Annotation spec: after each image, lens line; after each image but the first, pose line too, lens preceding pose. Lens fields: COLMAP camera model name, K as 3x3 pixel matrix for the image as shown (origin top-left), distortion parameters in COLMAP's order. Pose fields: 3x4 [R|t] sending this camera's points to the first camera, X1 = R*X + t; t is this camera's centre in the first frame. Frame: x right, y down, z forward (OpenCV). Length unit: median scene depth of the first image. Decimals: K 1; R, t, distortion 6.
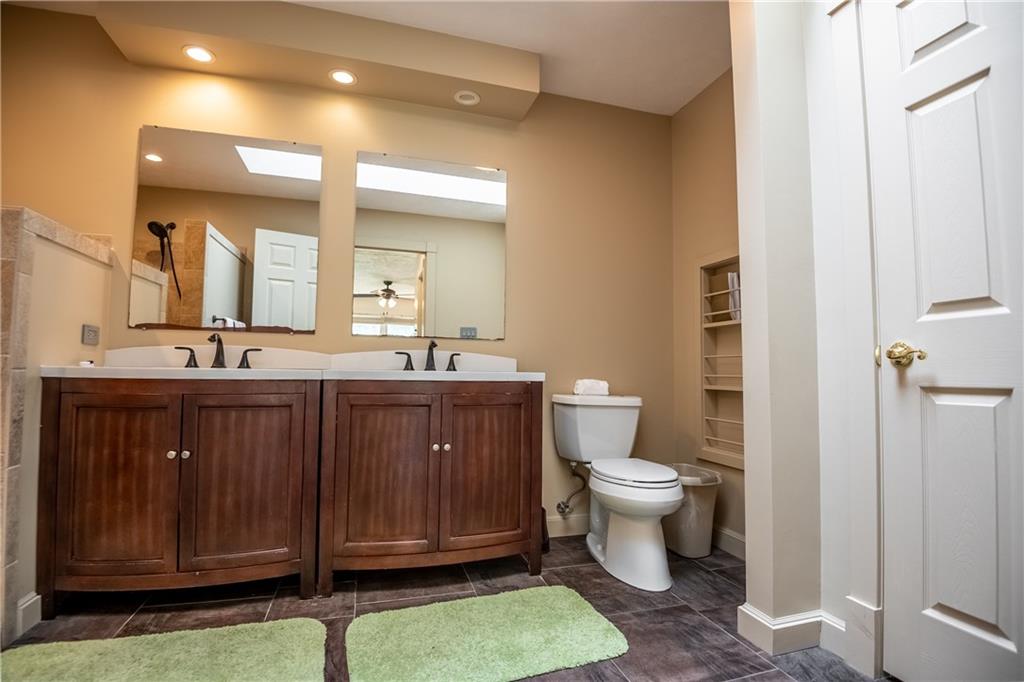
lens RADIAL K [[490.3, 0, 511.8], [0, 490.3, 364.6], [0, 0, 1]] dist [-0.000823, -0.021972]
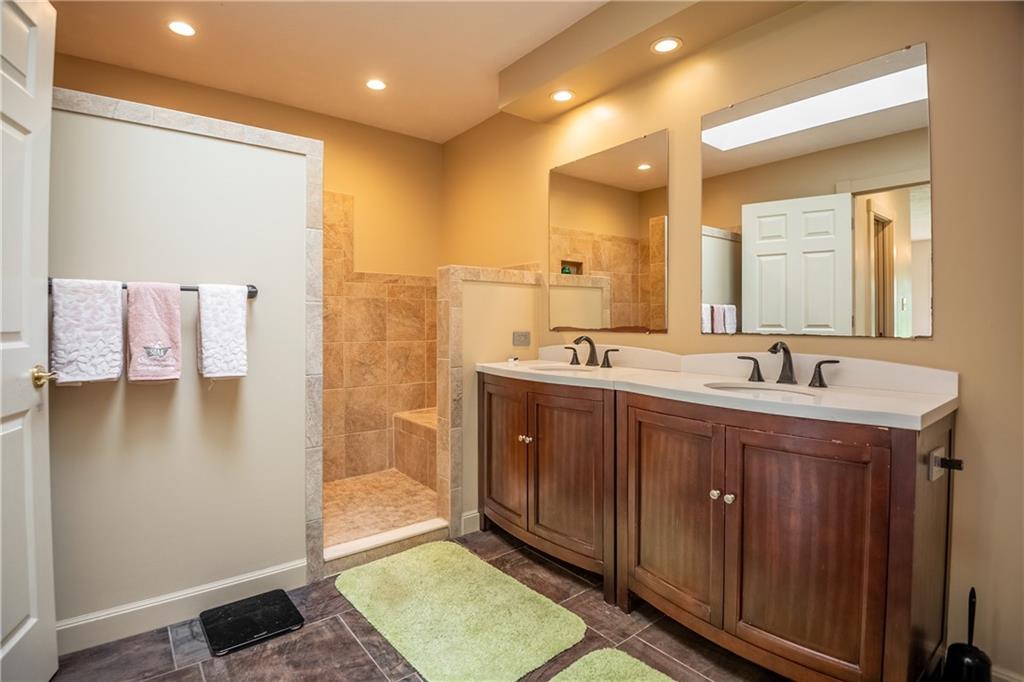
lens RADIAL K [[492.9, 0, 507.0], [0, 492.9, 342.4], [0, 0, 1]] dist [-0.001583, -0.025801]
pose [[0.377180, 0.022392, -0.925869, 0.424225], [0.020090, 0.999275, 0.032351, -0.096843], [0.925922, -0.030803, 0.376457, 0.429117]]
